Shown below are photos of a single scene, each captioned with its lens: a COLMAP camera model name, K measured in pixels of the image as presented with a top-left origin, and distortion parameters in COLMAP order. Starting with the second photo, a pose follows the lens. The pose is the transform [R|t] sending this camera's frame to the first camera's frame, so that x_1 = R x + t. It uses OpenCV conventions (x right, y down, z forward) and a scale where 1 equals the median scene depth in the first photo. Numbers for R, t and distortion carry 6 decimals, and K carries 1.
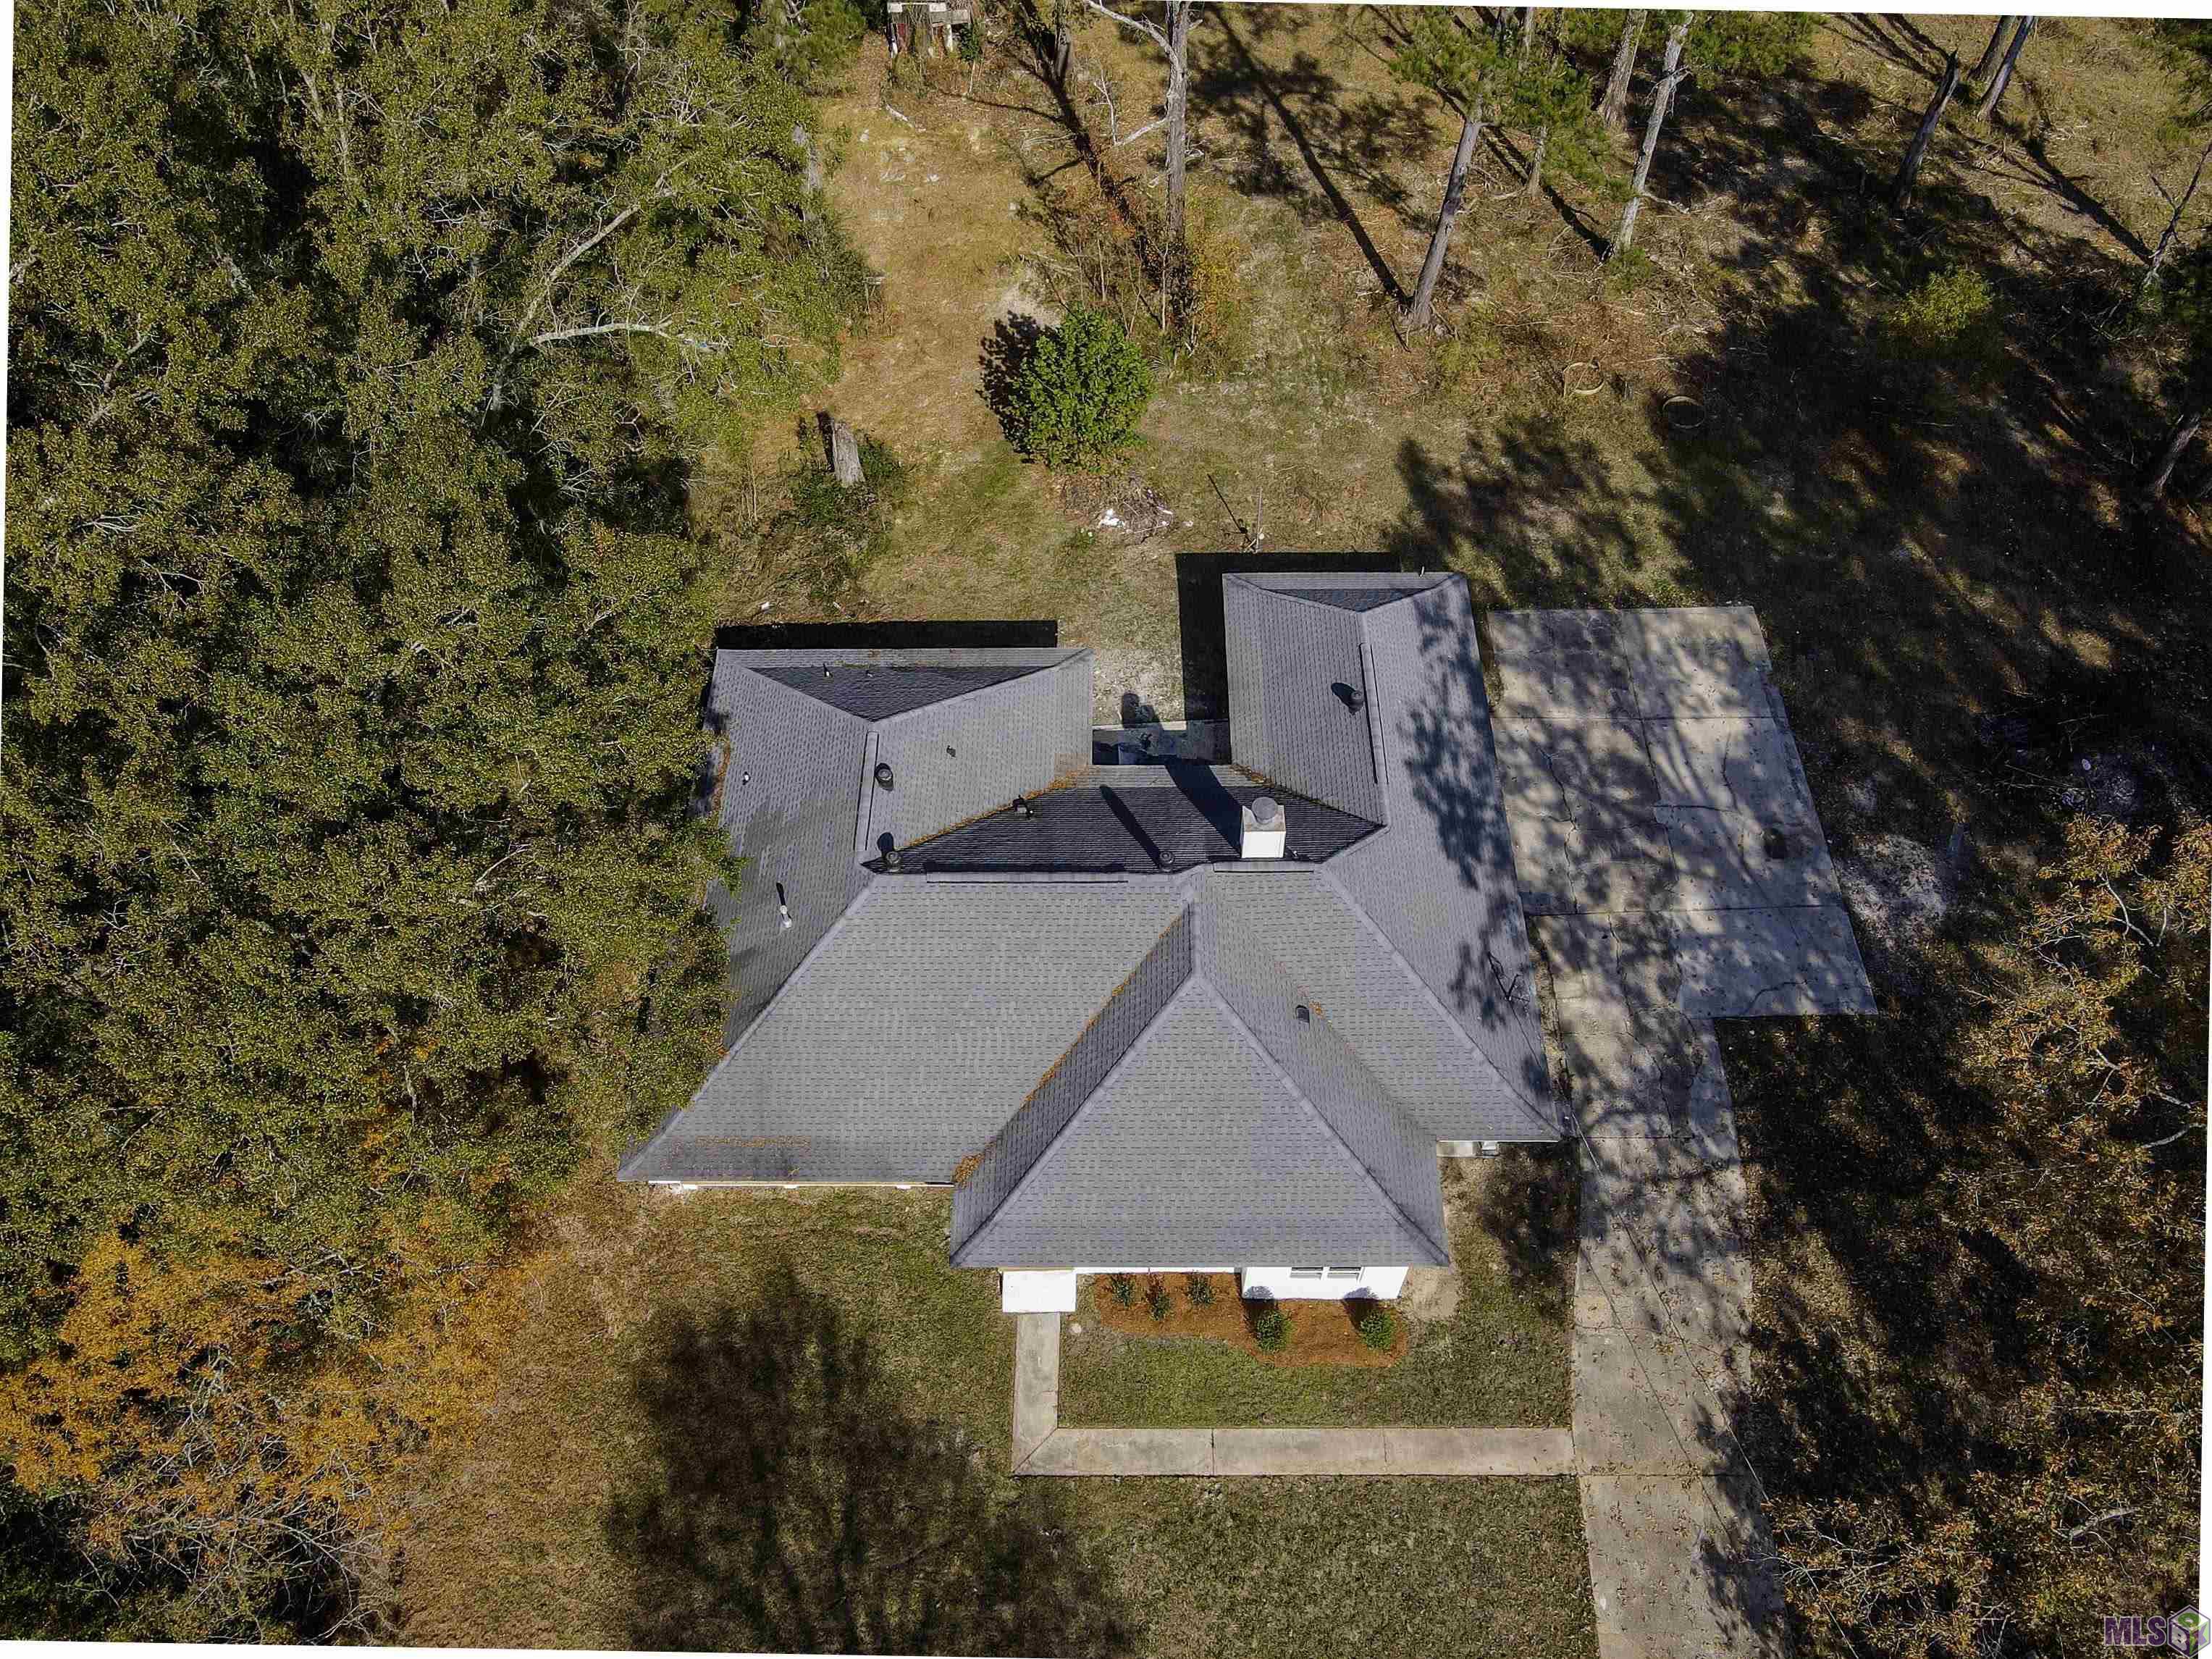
lens RADIAL K [[1563.0, 0, 996.6], [0, 1563.0, 700.8], [0, 0, 1]] dist [-0.052771, 0.068689]
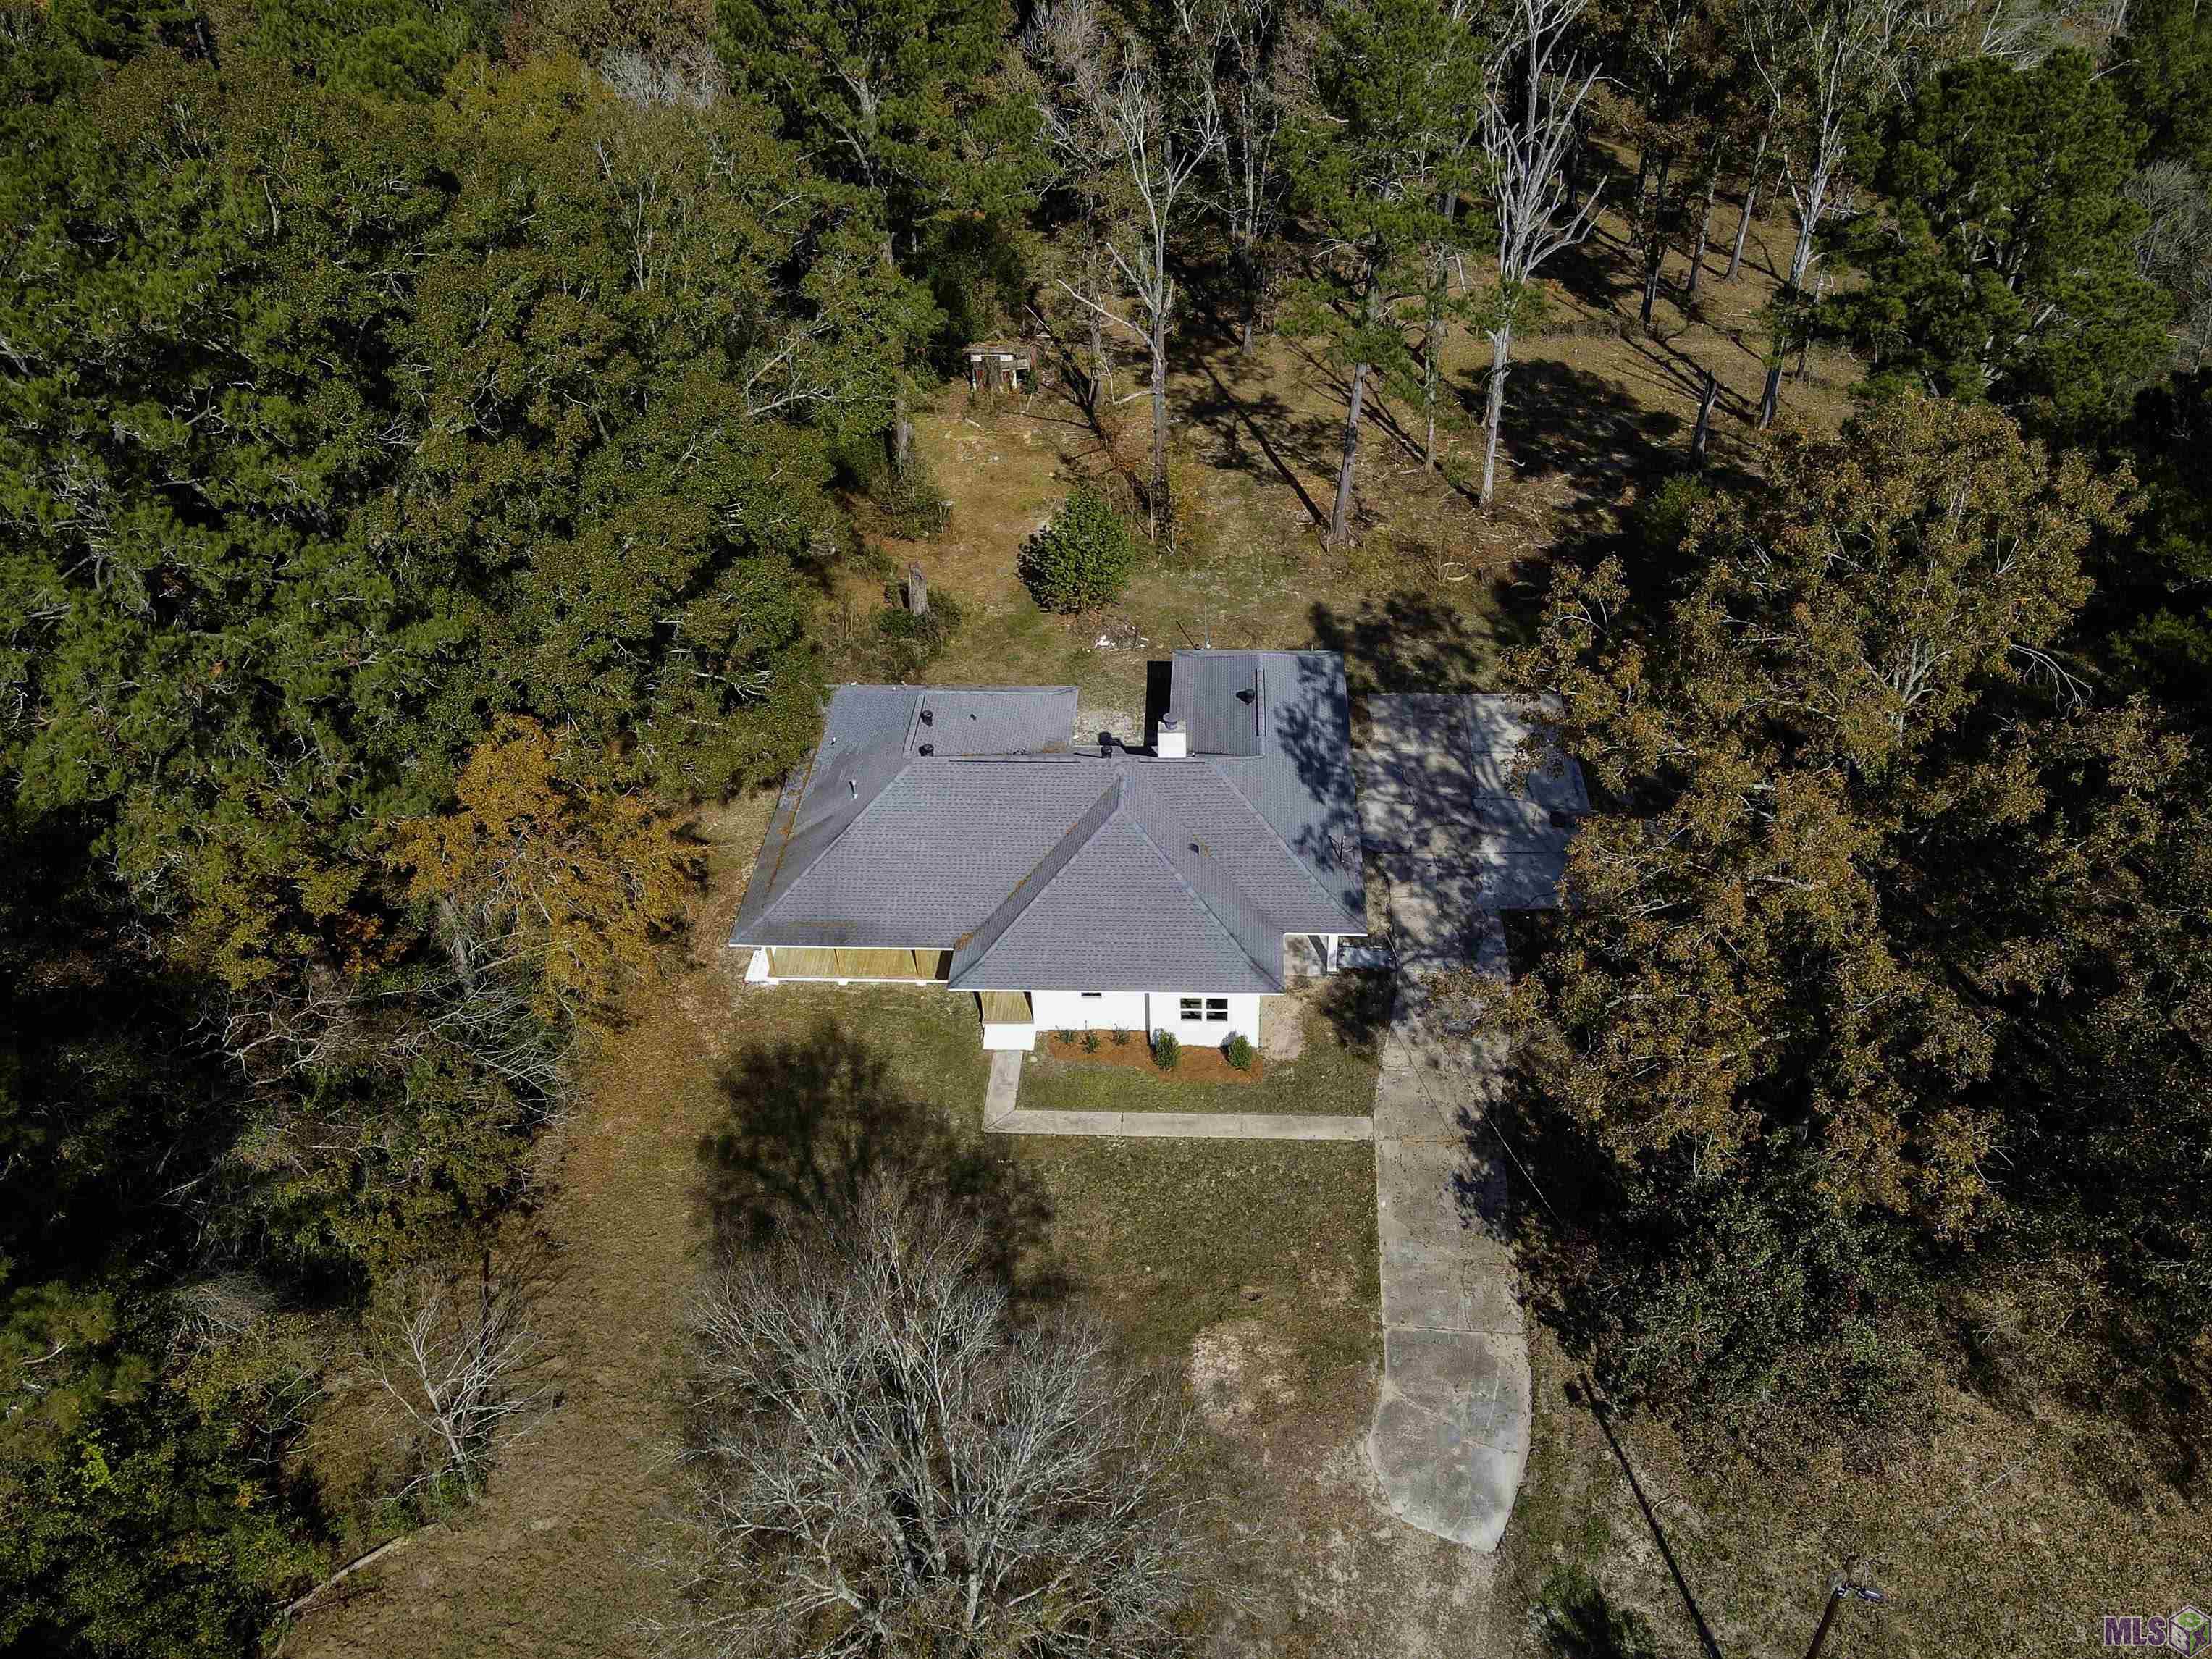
lens RADIAL K [[1612.8, 0, 1065.7], [0, 1612.8, 796.8], [0, 0, 1]] dist [0.008562, 0.003341]
pose [[0.999326, 0.027812, -0.023969, 0.100250], [-0.033252, 0.962390, -0.269631, 0.520159], [0.015569, 0.270246, 0.962665, -0.460499]]
